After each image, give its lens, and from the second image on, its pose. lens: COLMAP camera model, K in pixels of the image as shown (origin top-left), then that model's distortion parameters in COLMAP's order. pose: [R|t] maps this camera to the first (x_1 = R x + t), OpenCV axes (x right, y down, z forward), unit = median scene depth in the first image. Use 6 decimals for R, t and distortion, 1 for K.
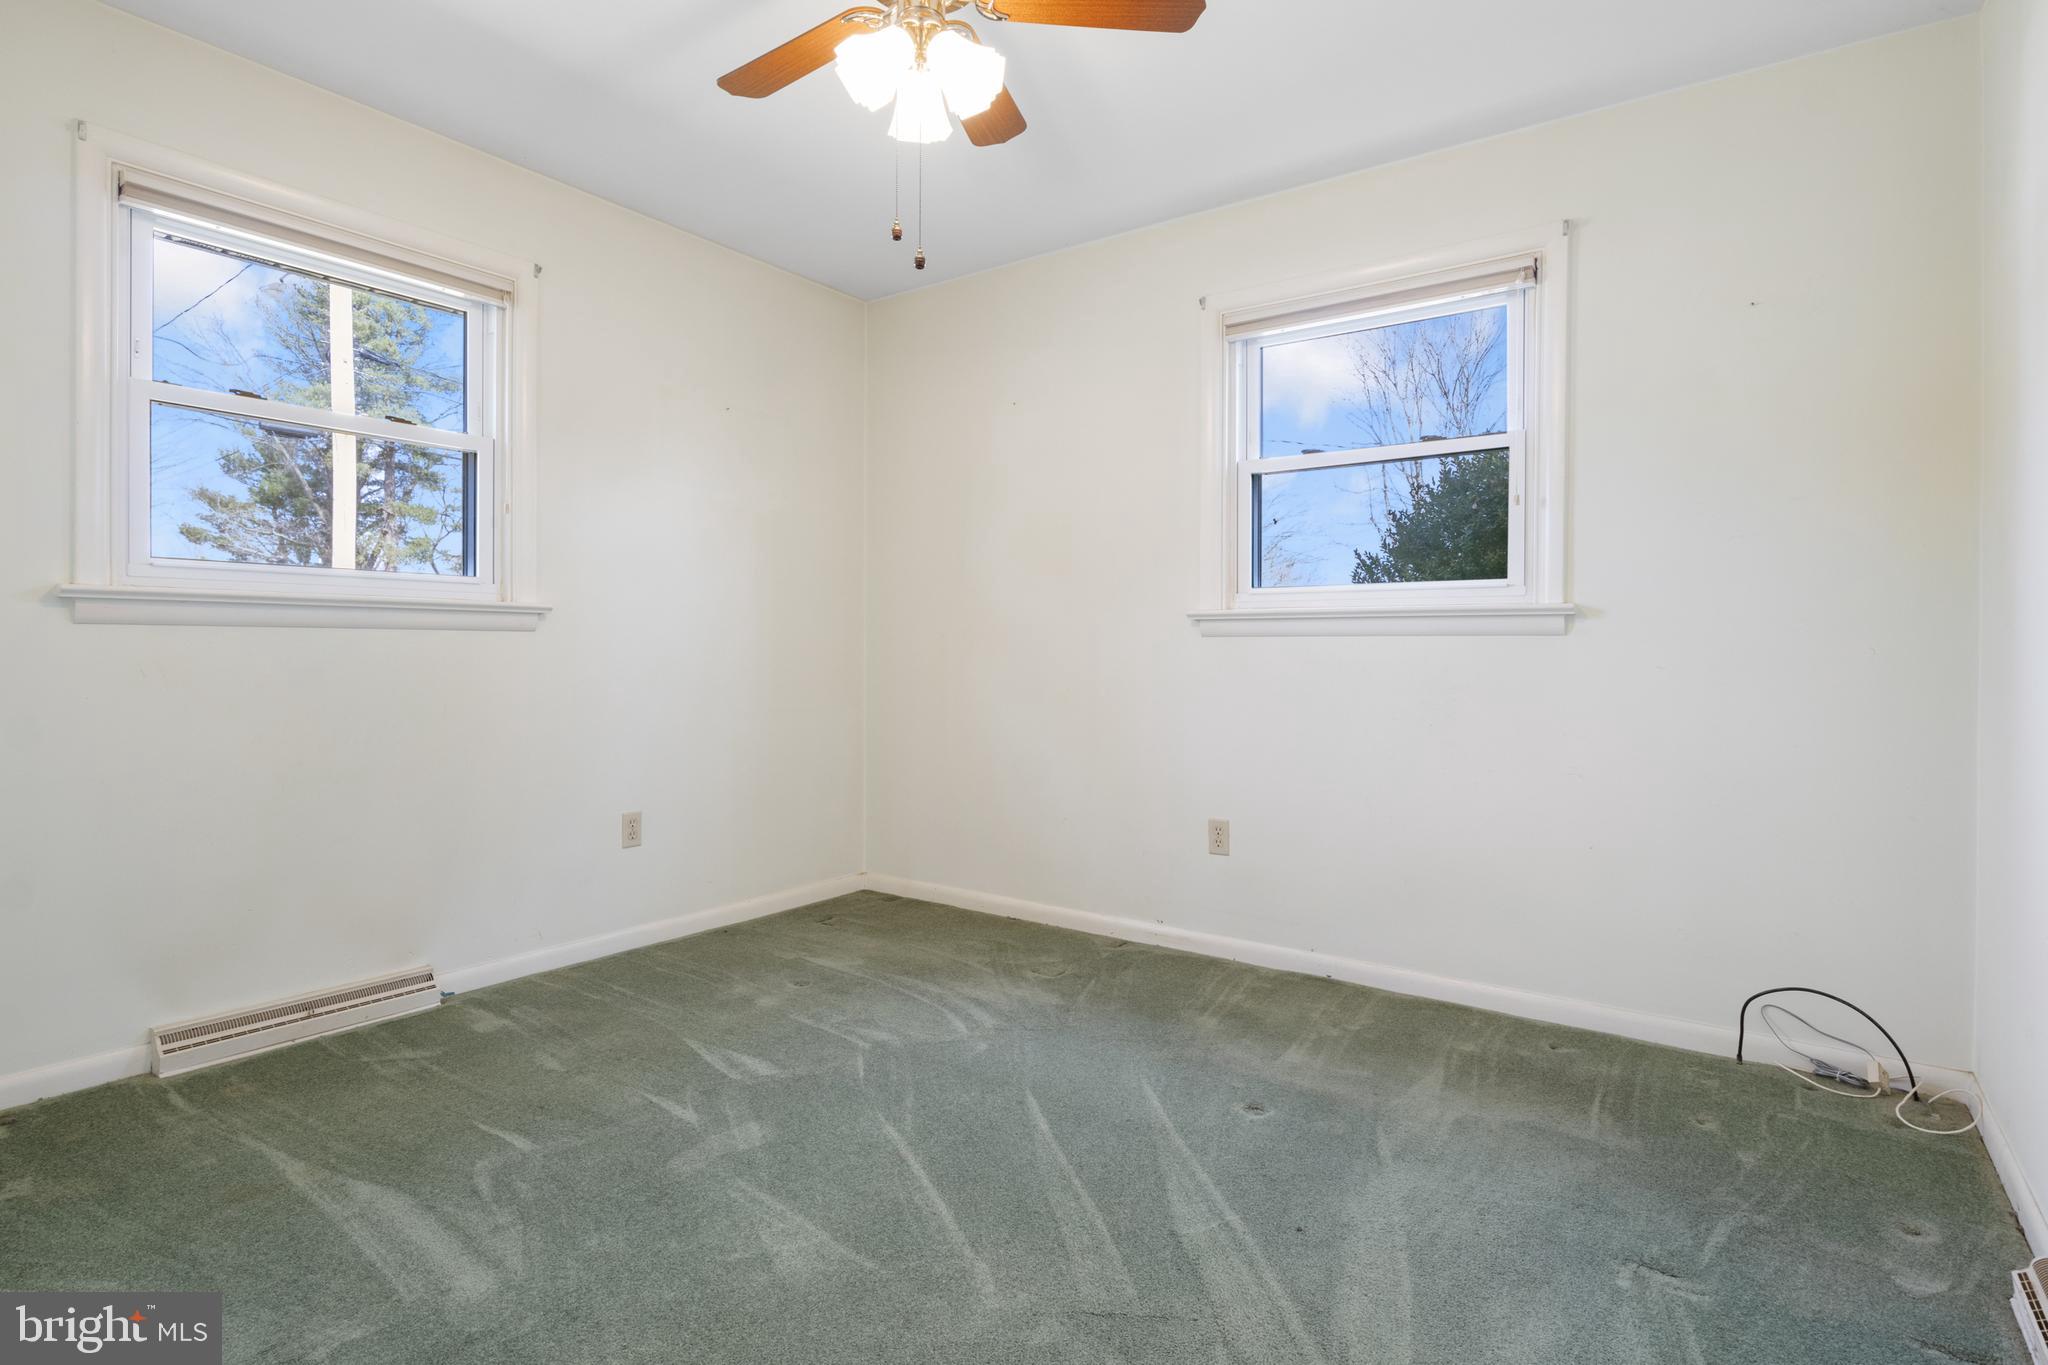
lens RADIAL K [[1038.6, 0, 1024.6], [0, 1038.6, 677.3], [0, 0, 1]] dist [-0.001486, -0.001022]
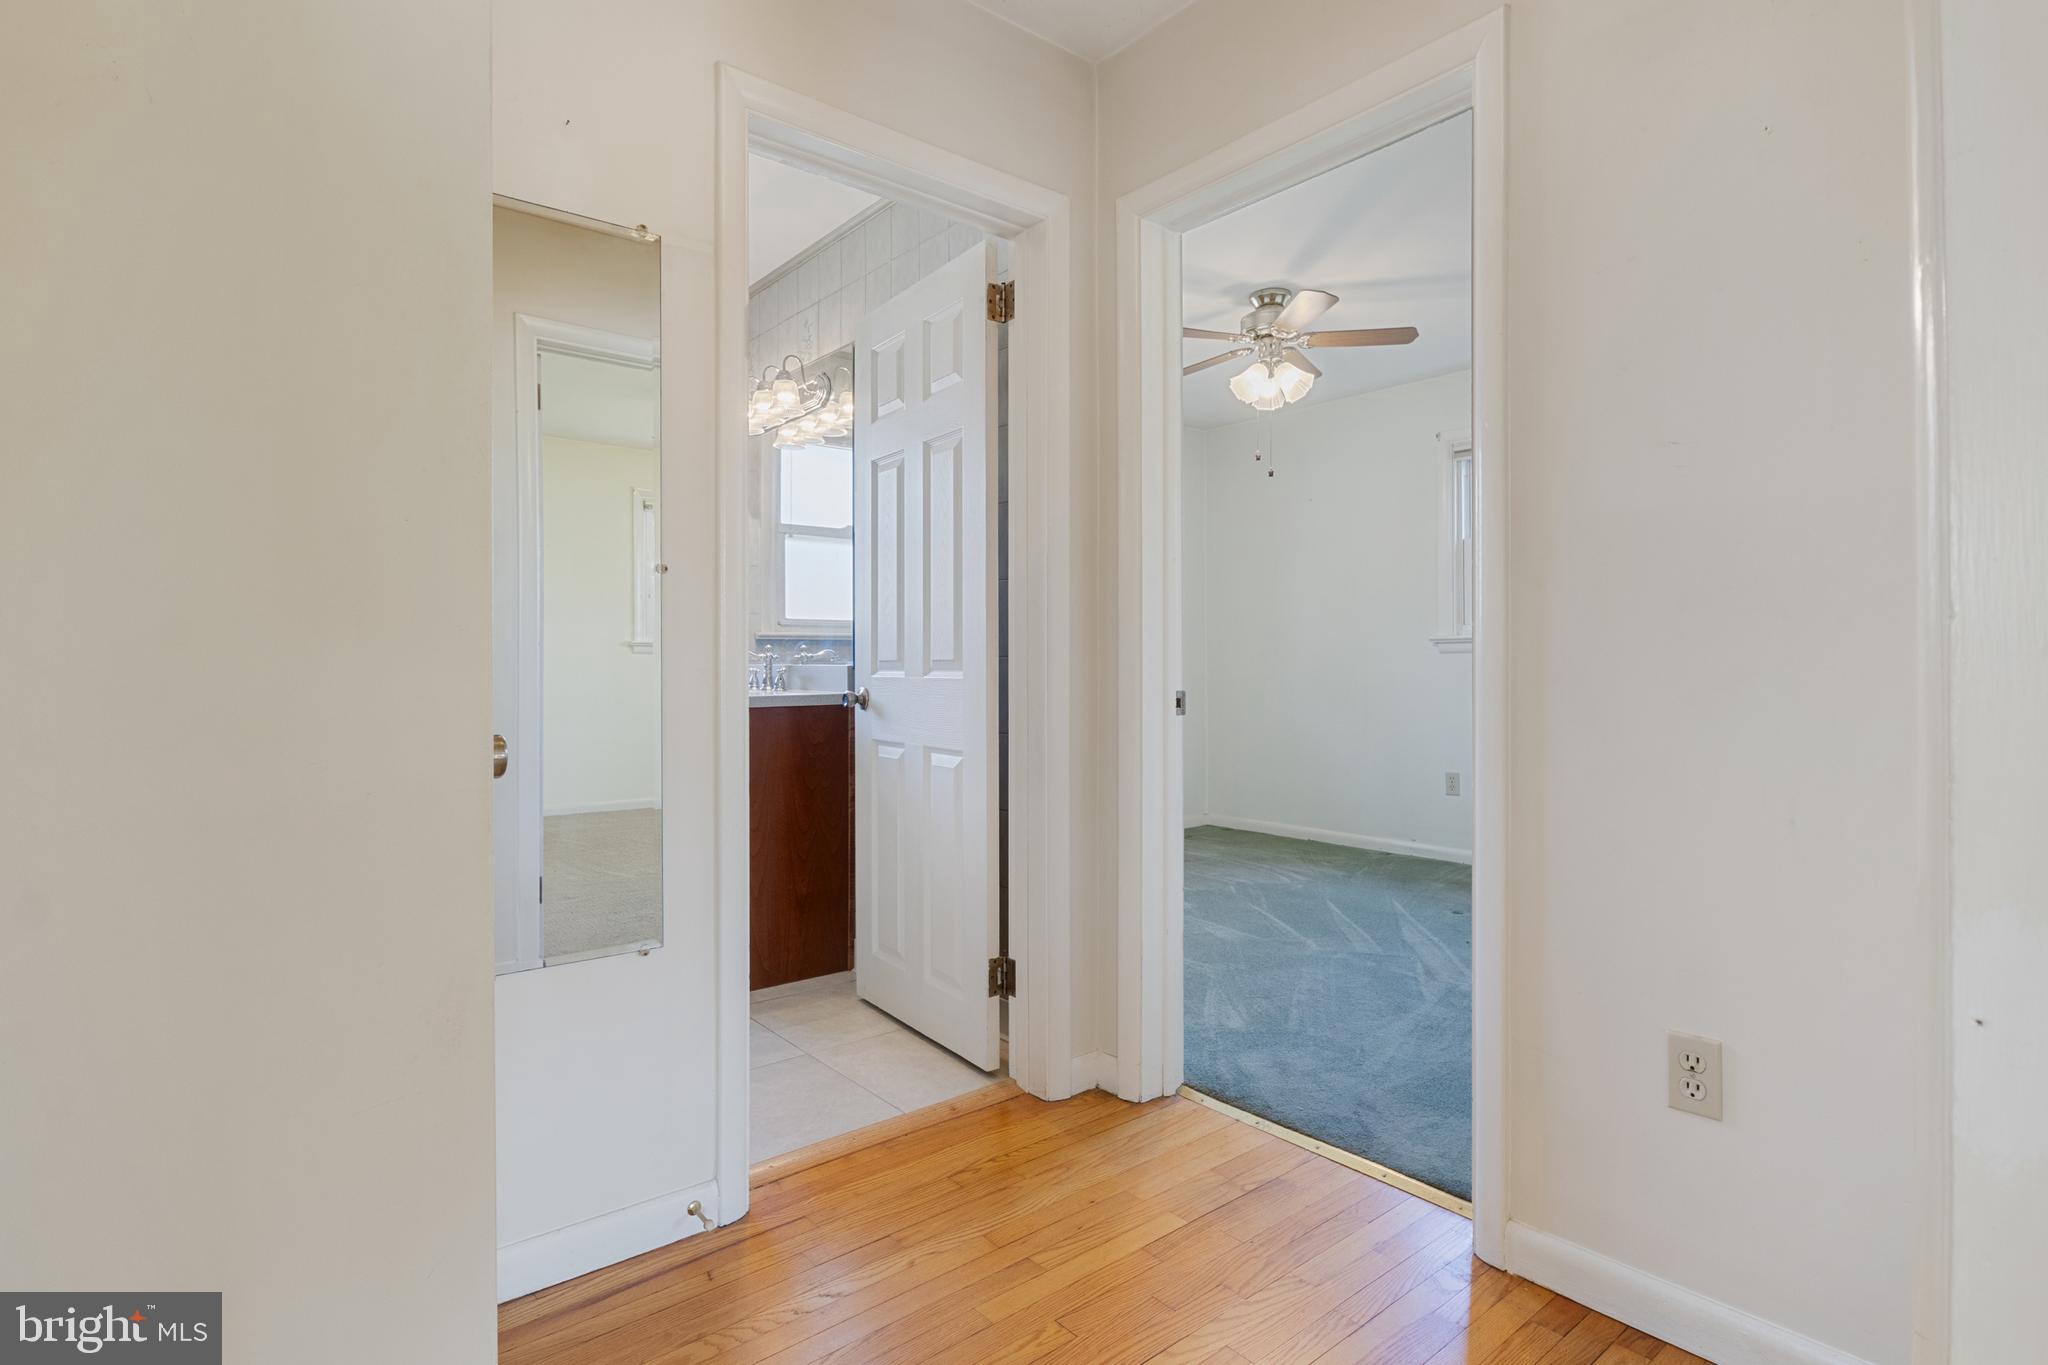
lens RADIAL K [[1038.6, 0, 1026.1], [0, 1038.6, 679.5], [0, 0, 1]] dist [-0.001486, -0.001022]
pose [[0.966400, -0.006920, -0.256948, -0.029199], [0.004110, 0.999926, -0.011472, 0.016150], [0.257009, 0.010030, 0.966357, -0.710915]]
